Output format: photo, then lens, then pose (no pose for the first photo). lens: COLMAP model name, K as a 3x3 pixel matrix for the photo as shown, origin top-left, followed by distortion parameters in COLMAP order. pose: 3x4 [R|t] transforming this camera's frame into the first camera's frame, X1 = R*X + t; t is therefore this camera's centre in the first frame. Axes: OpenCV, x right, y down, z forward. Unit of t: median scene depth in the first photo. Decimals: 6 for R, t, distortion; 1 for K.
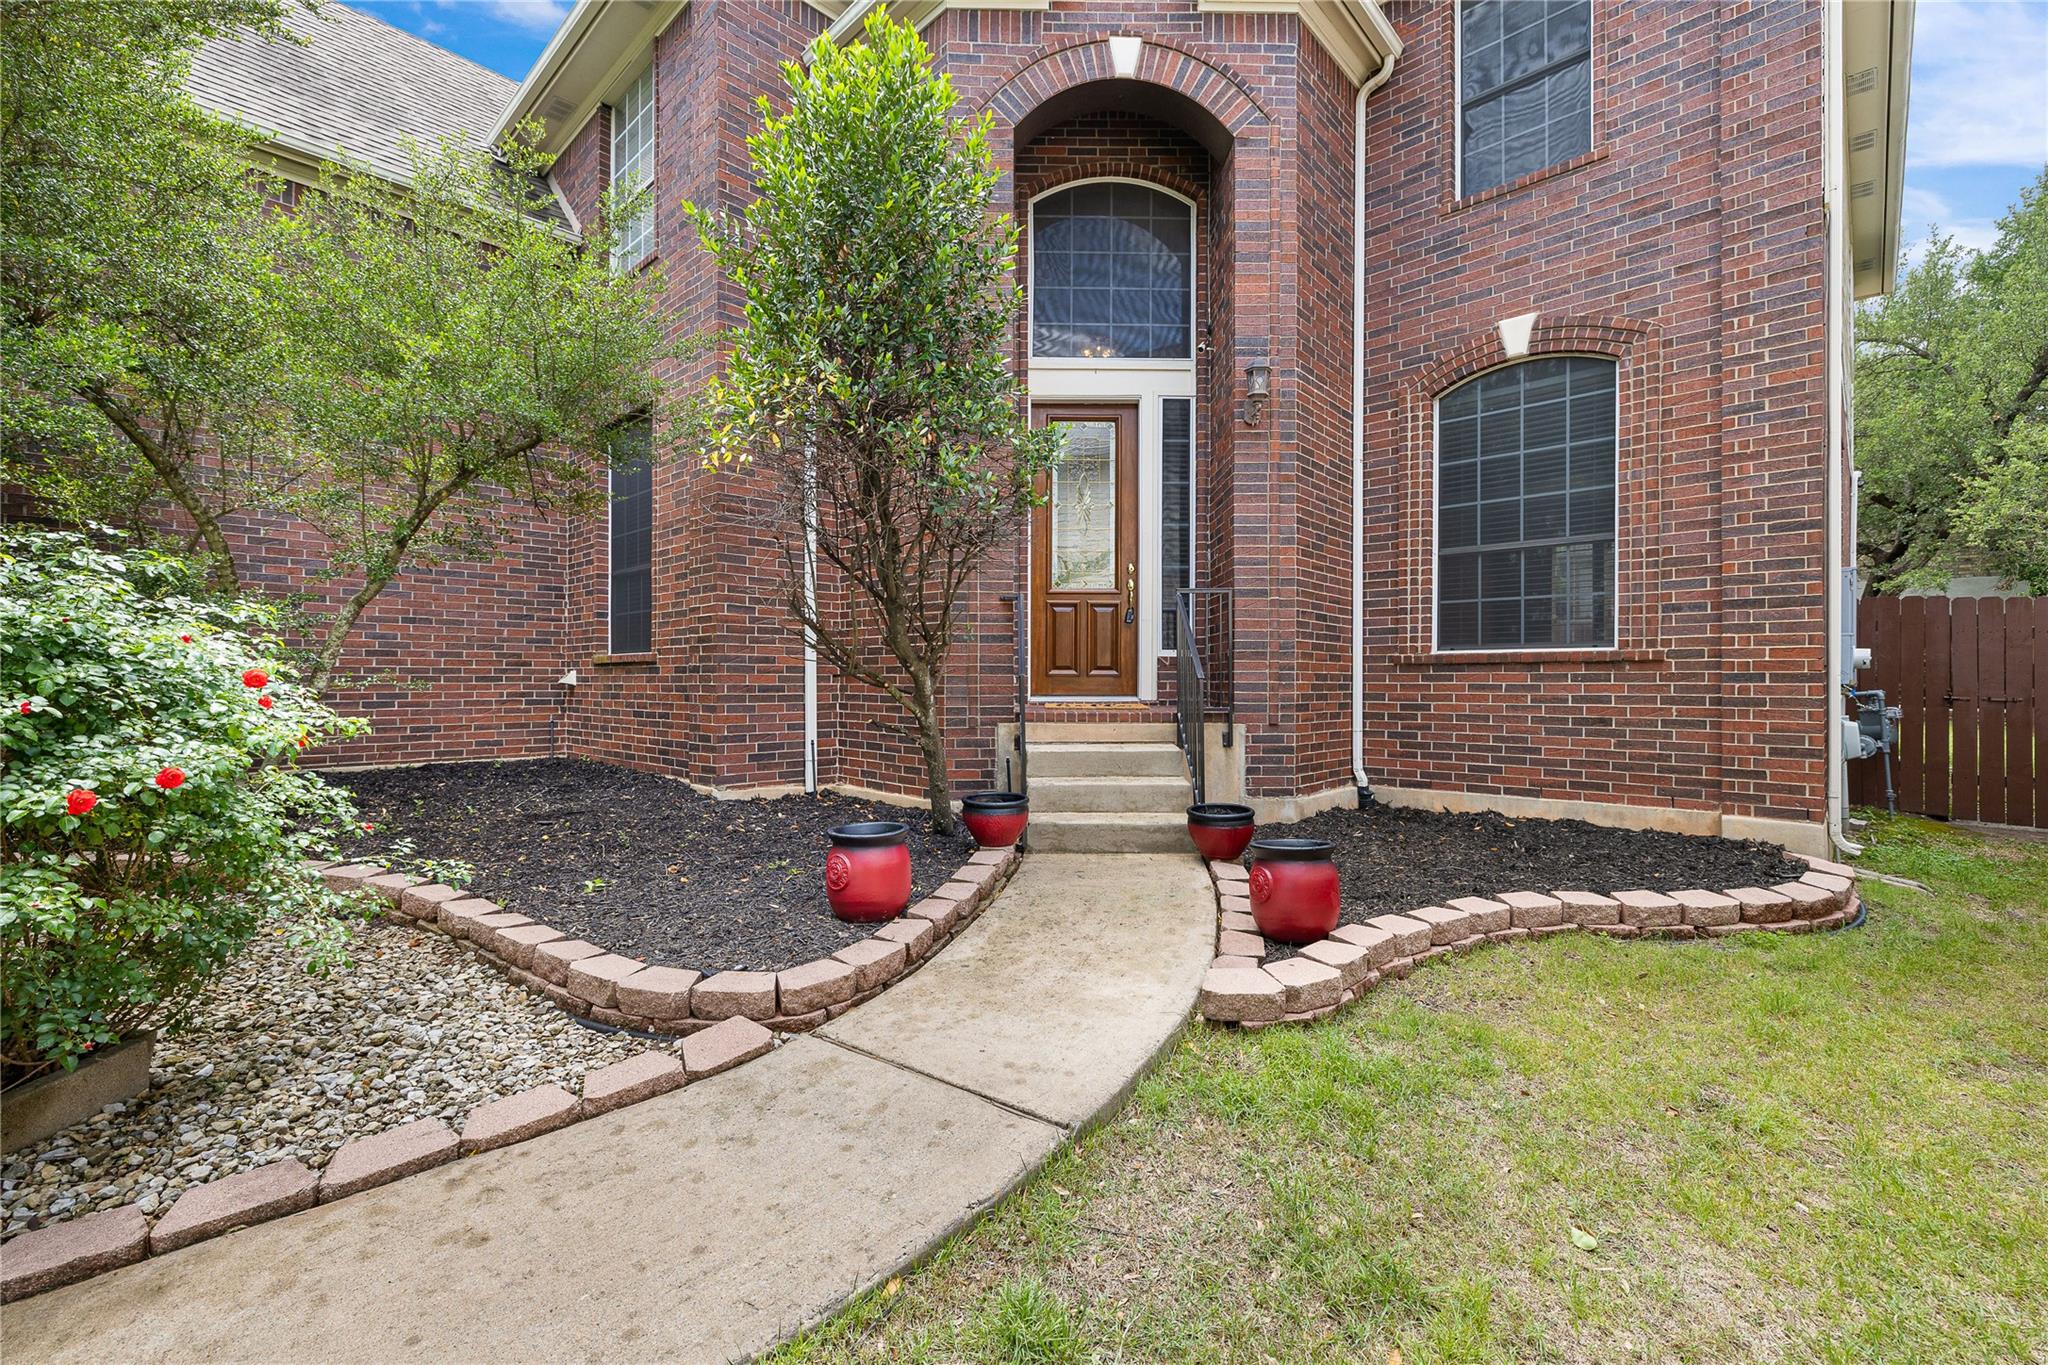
lens RADIAL K [[865.0, 0, 1022.0], [0, 865.0, 681.9], [0, 0, 1]] dist [0.003051, 0.000393]
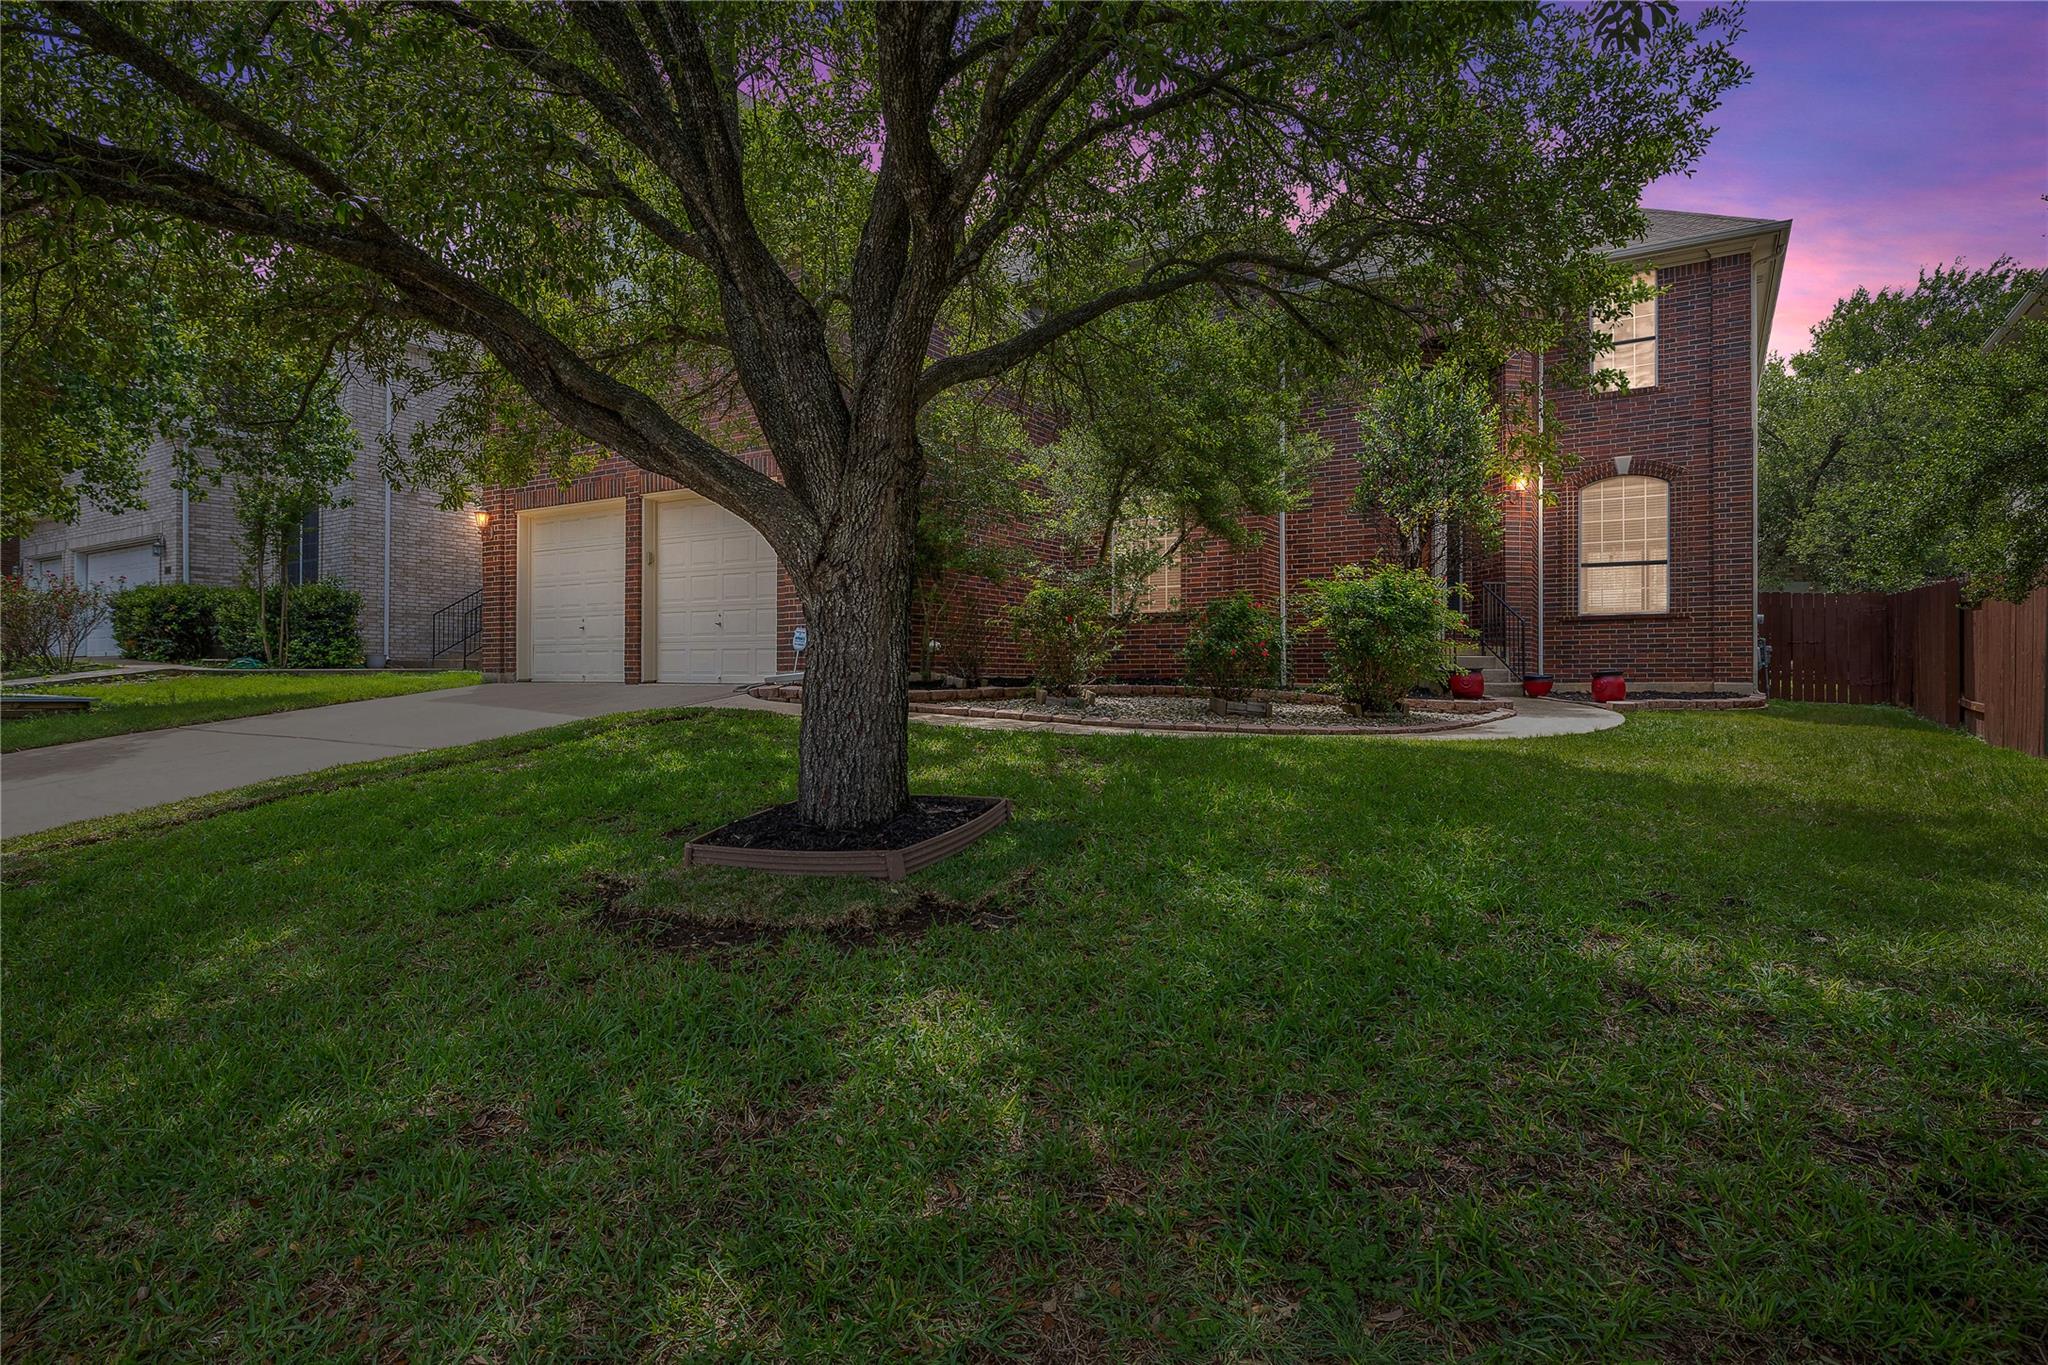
lens RADIAL K [[1059.9, 0, 1024.6], [0, 1059.9, 684.7], [0, 0, 1]] dist [-0.002644, -0.000349]
pose [[0.979359, 0.000457, 0.202128, -1.412882], [-0.000273, 1.000000, -0.000938, 0.143486], [-0.202128, 0.000864, 0.979359, -1.263871]]
